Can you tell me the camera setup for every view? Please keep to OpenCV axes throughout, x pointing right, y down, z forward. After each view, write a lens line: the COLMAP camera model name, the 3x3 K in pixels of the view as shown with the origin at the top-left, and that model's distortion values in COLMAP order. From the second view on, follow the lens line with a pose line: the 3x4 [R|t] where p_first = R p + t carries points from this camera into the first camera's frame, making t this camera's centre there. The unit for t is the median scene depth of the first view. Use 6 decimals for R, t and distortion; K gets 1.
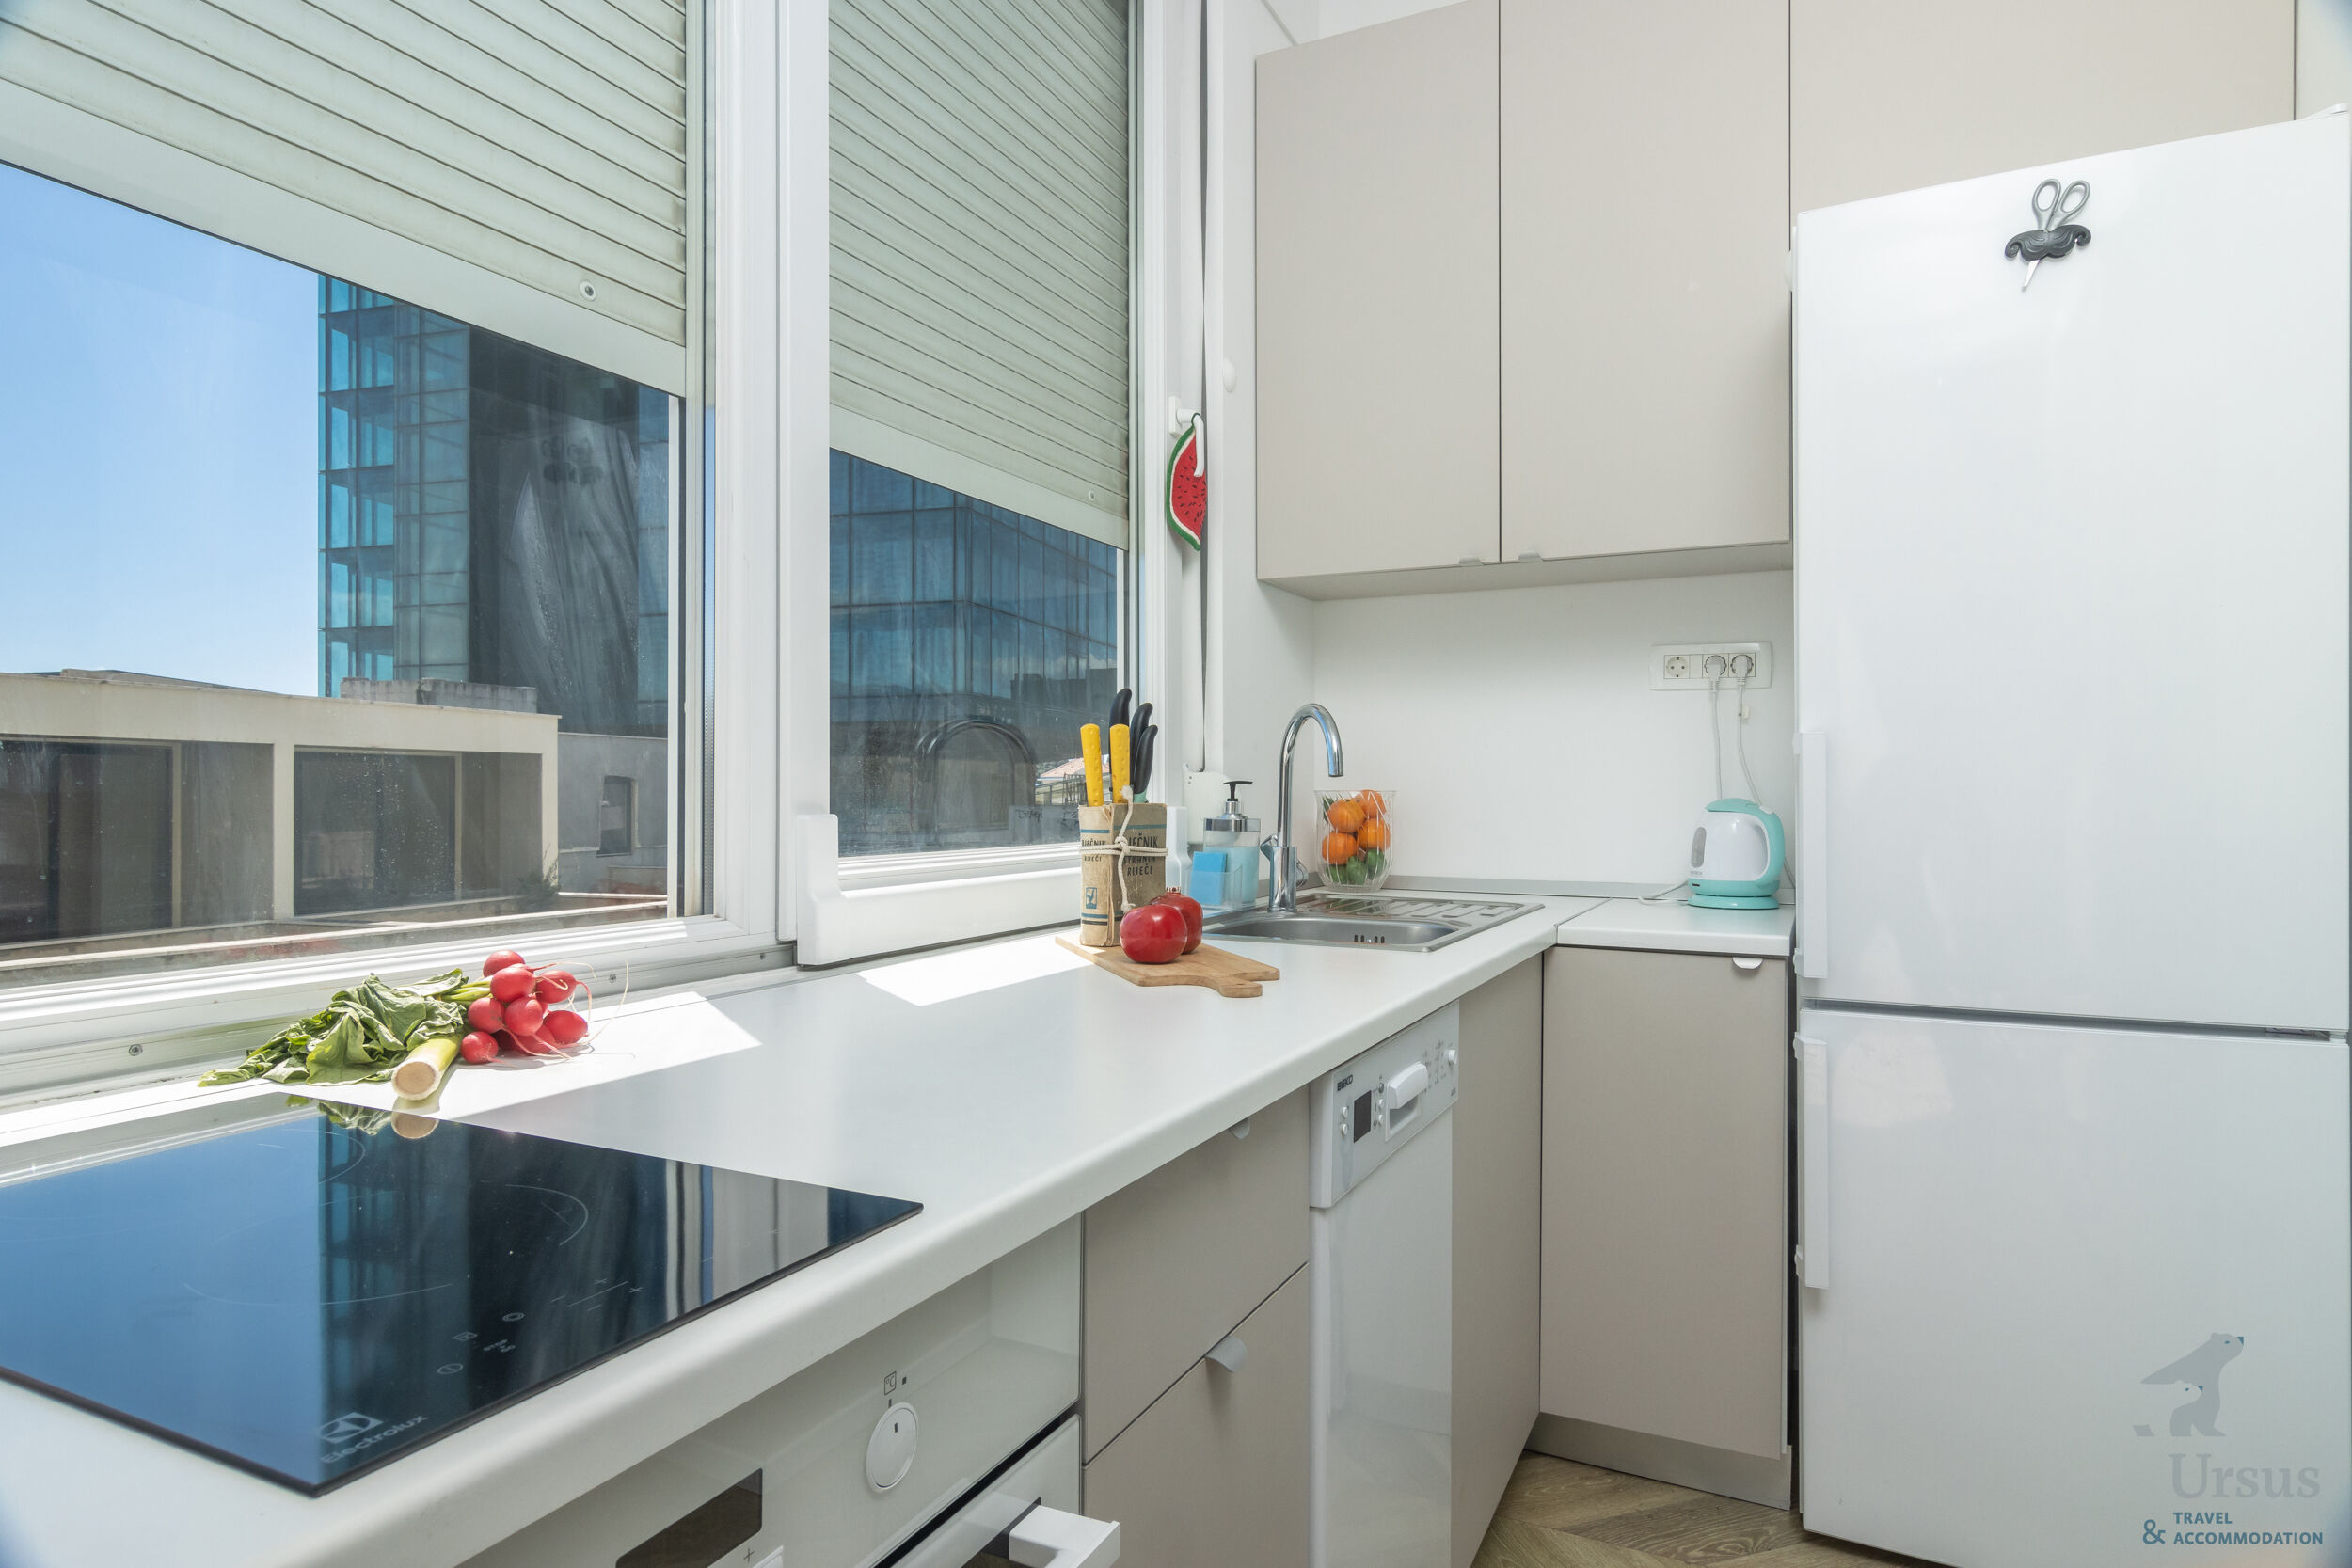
lens RADIAL K [[1320.7, 0, 1174.5], [0, 1320.7, 789.8], [0, 0, 1]] dist [0.001247, 0.001268]
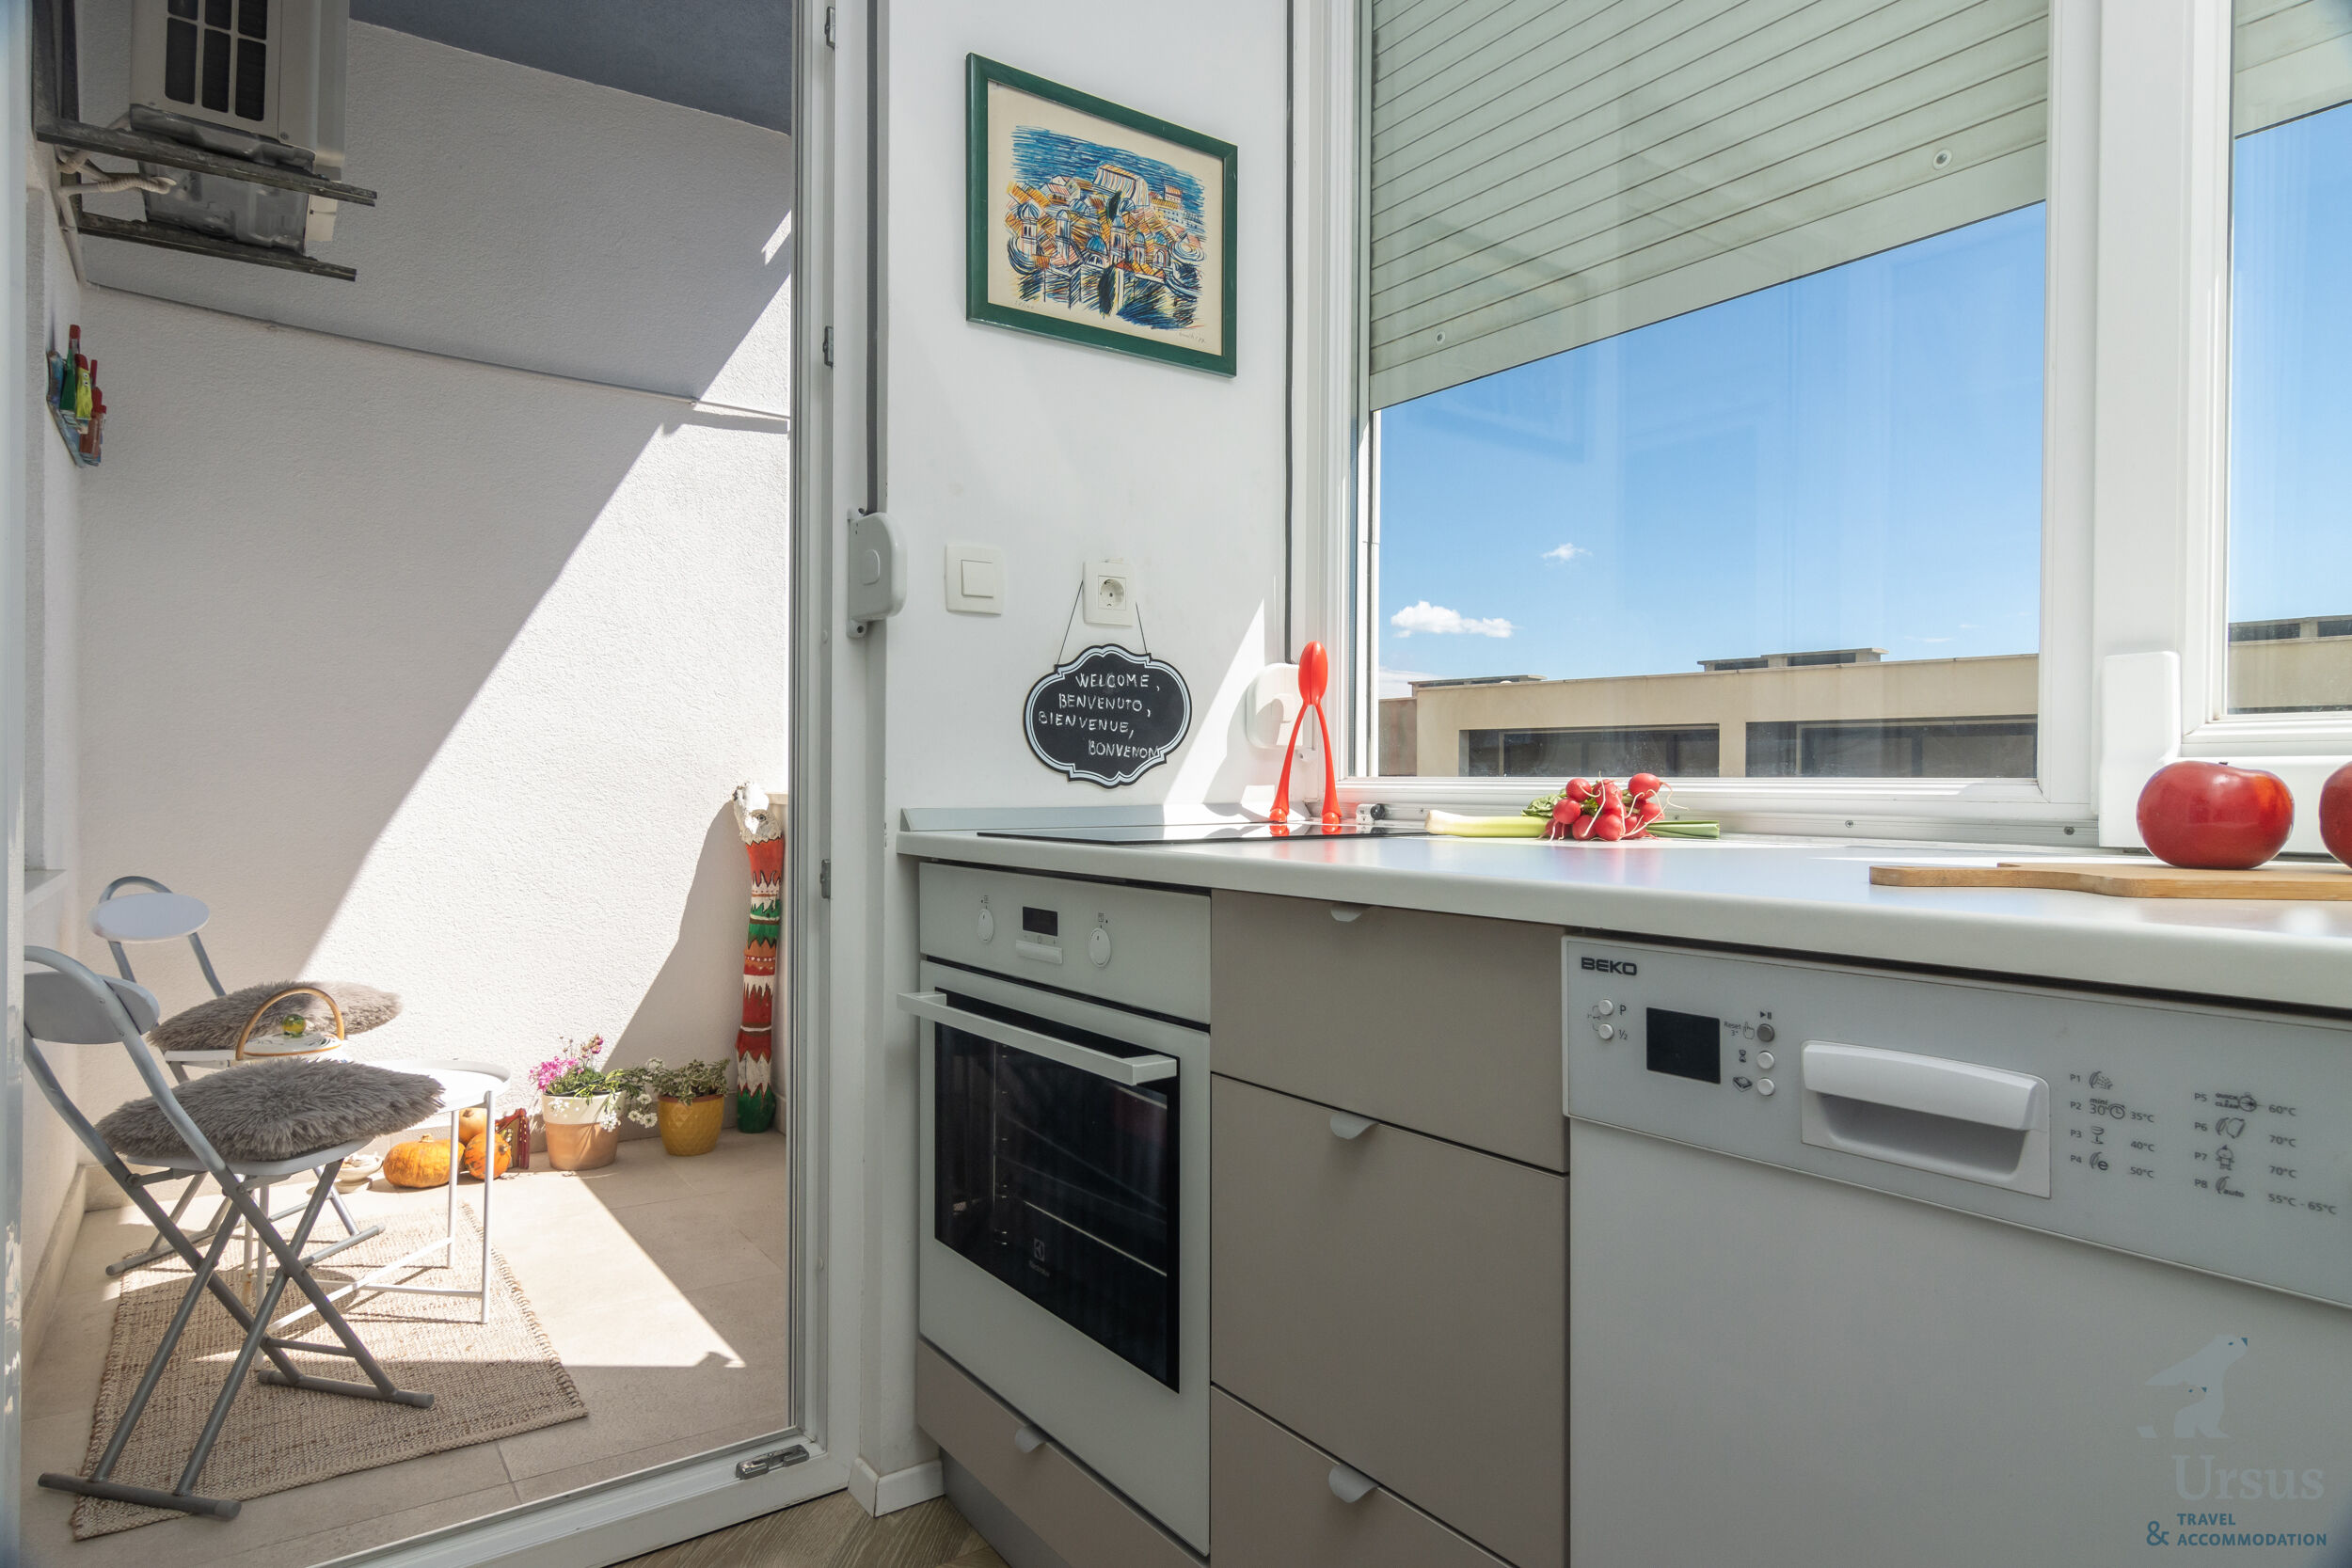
lens RADIAL K [[1323.9, 0, 1173.1], [0, 1323.9, 789.0], [0, 0, 1]] dist [-0.001205, 0.001272]
pose [[-0.470892, 0.000783, -0.882190, 0.558813], [-0.004719, 0.999983, 0.003407, 0.081636], [0.882178, 0.005768, -0.470881, 0.730123]]
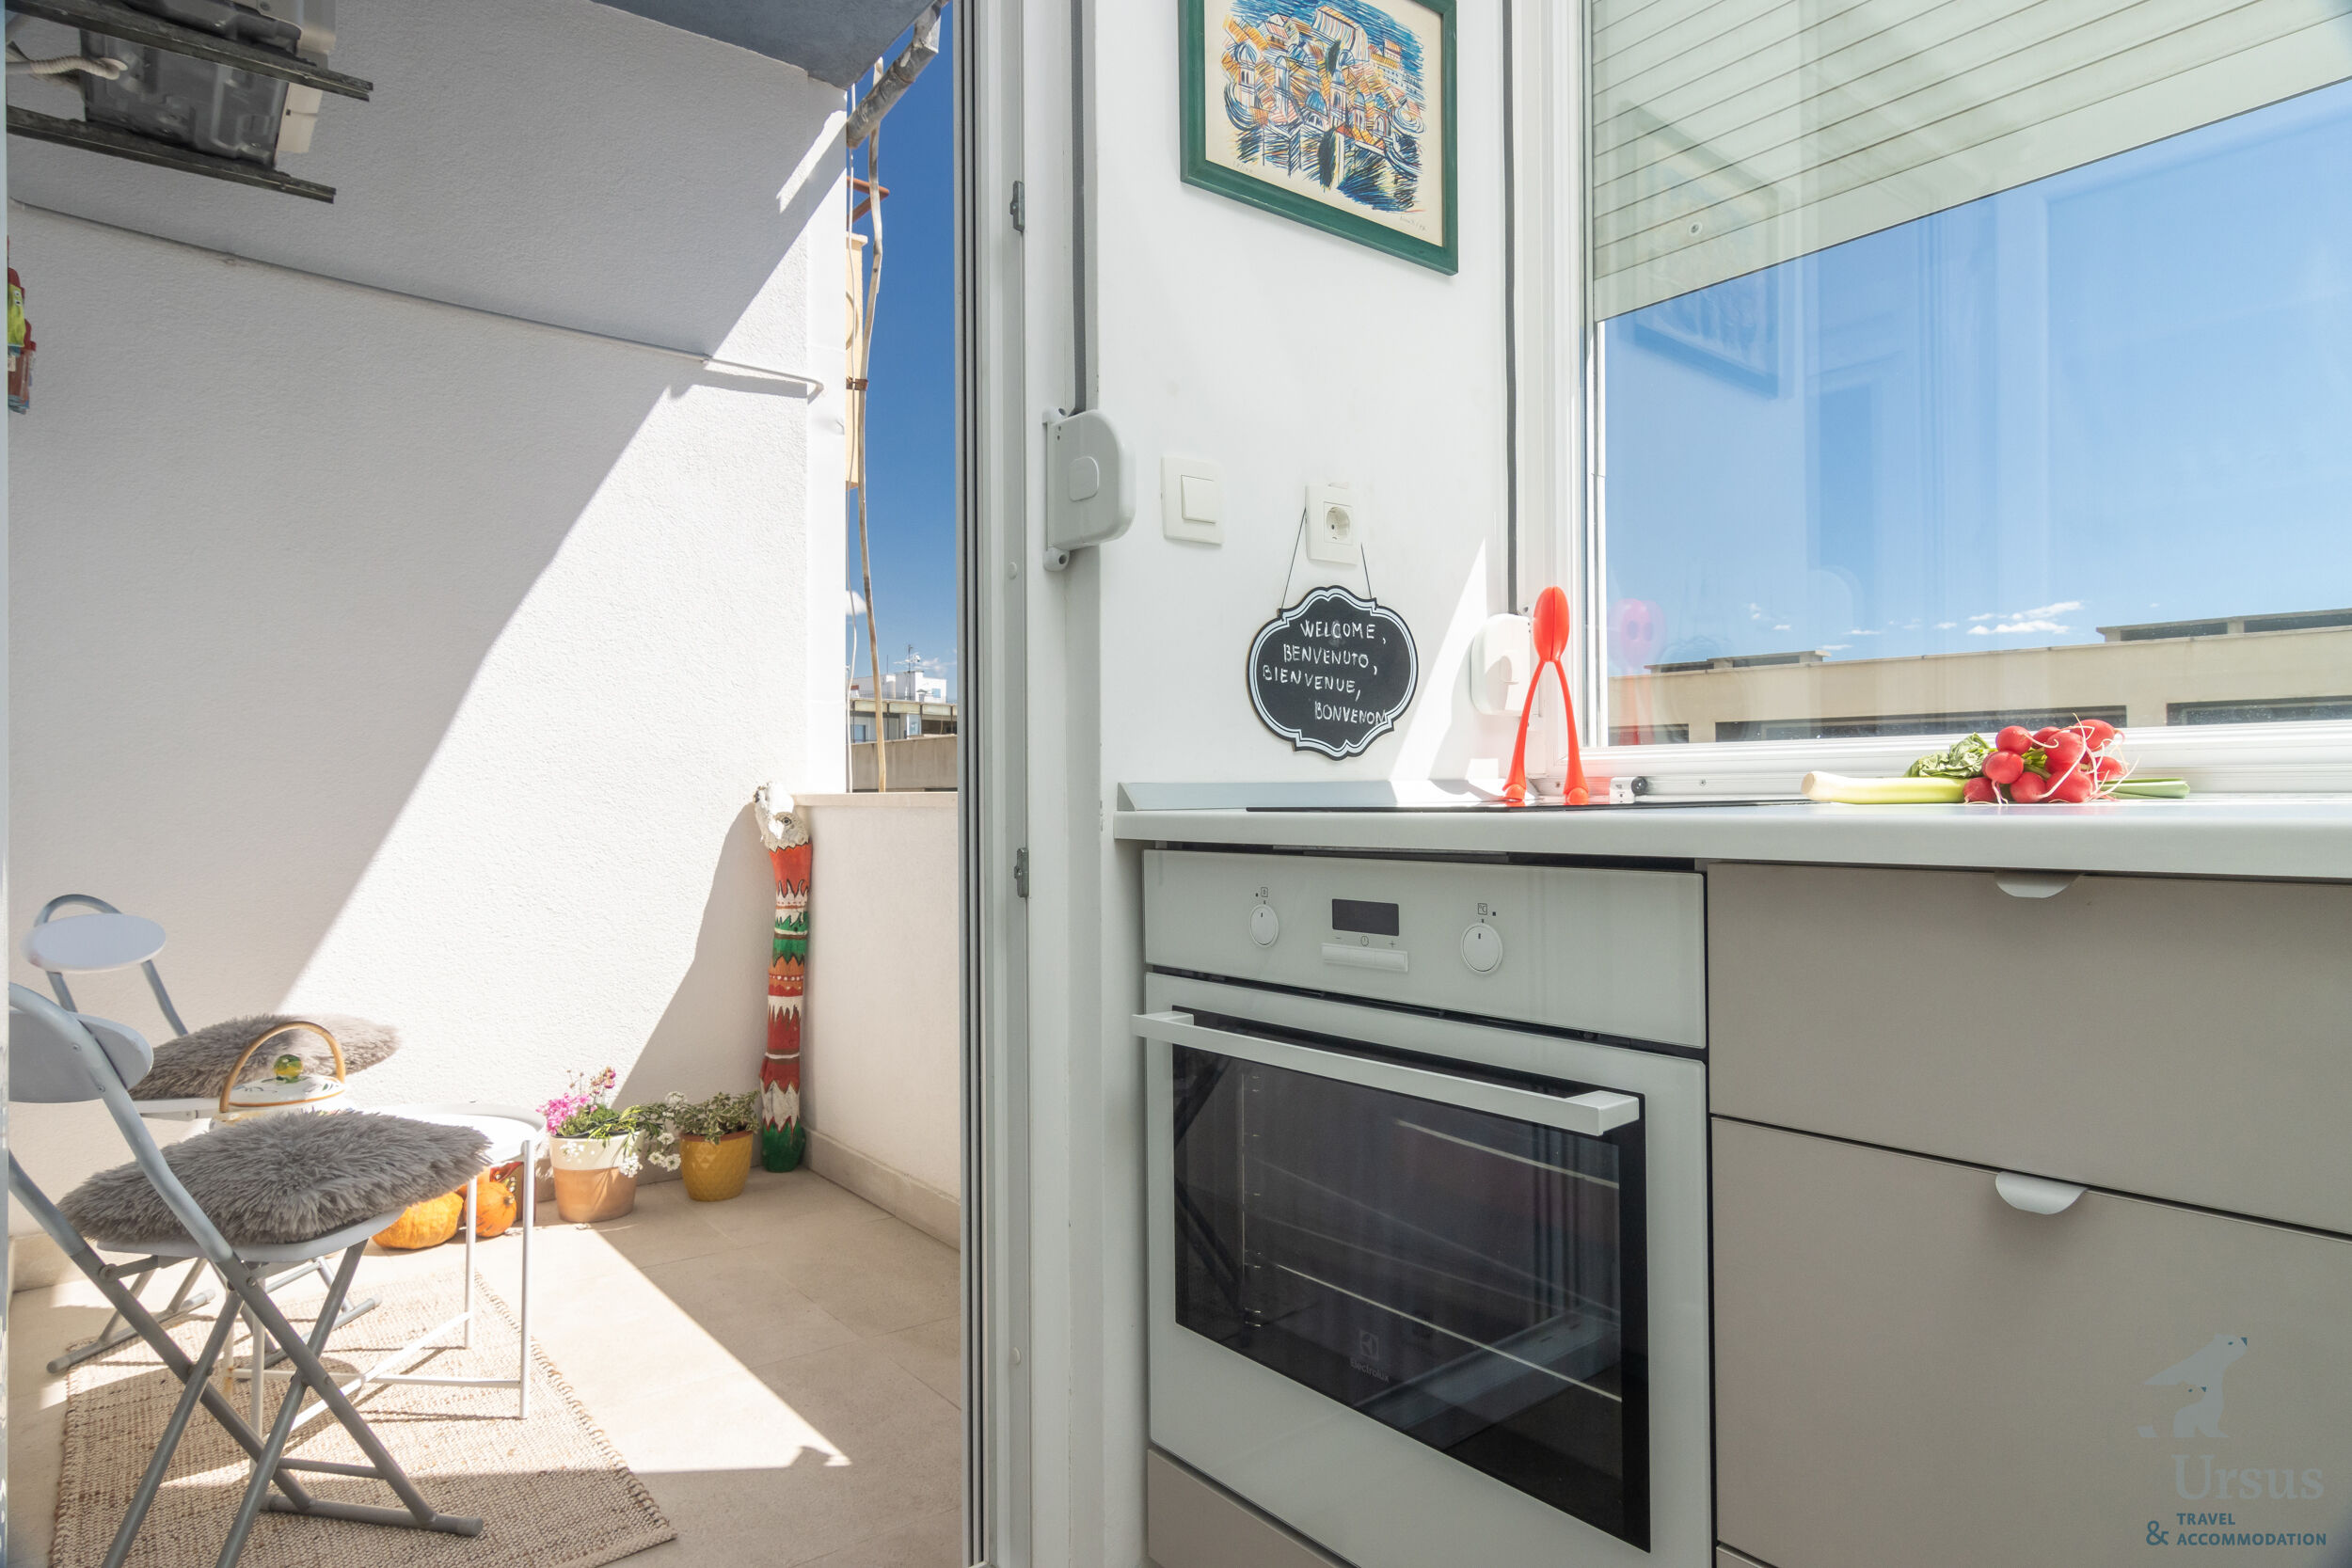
lens RADIAL K [[1320.7, 0, 1174.5], [0, 1320.7, 789.8], [0, 0, 1]] dist [0.001247, 0.001268]
pose [[-0.425574, -0.000992, -0.904923, 0.485790], [0.008533, 0.999951, -0.005109, 0.107483], [0.904883, -0.009896, -0.425544, 0.467412]]
